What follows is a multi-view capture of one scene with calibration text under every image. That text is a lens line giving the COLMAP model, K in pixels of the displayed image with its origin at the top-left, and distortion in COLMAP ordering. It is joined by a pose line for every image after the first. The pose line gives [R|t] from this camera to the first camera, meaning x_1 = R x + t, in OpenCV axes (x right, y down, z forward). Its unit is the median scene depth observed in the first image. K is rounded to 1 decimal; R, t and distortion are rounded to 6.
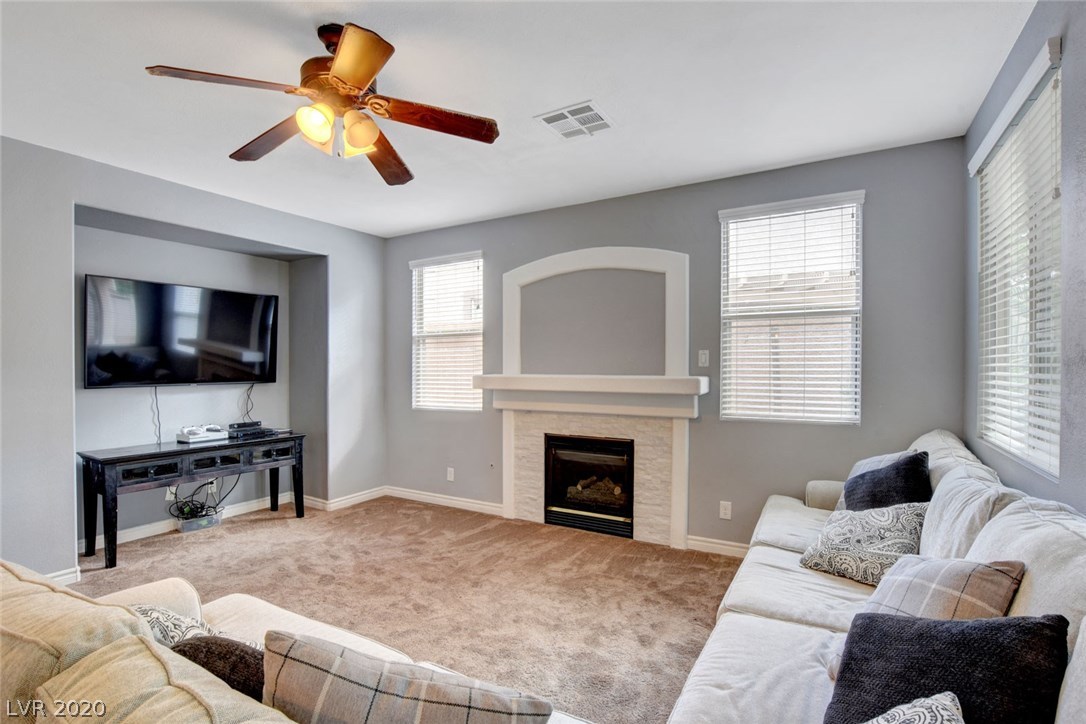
lens RADIAL K [[506.0, 0, 548.4], [0, 506.0, 367.8], [0, 0, 1]] dist [-0.030956, -0.000455]
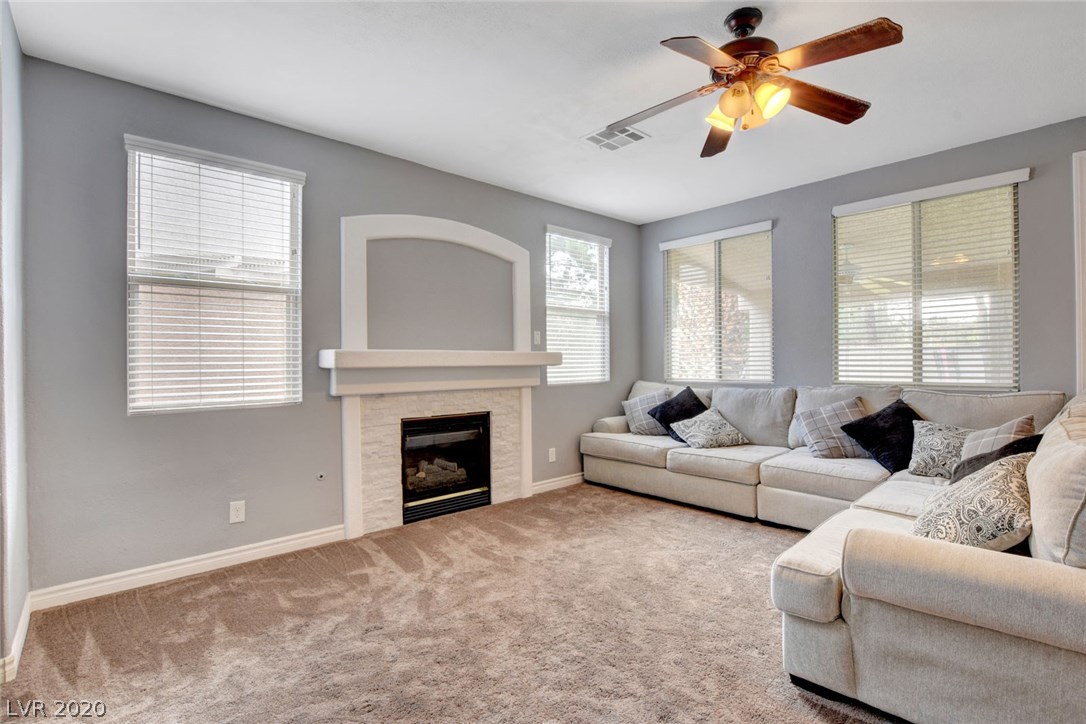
lens RADIAL K [[506.0, 0, 543.3], [0, 506.0, 360.1], [0, 0, 1]] dist [-0.030956, -0.000455]
pose [[0.302822, 0.005419, 0.953032, -0.805903], [0.012324, 0.999878, -0.009601, 0.044907], [-0.952968, 0.014653, 0.302718, 0.557235]]
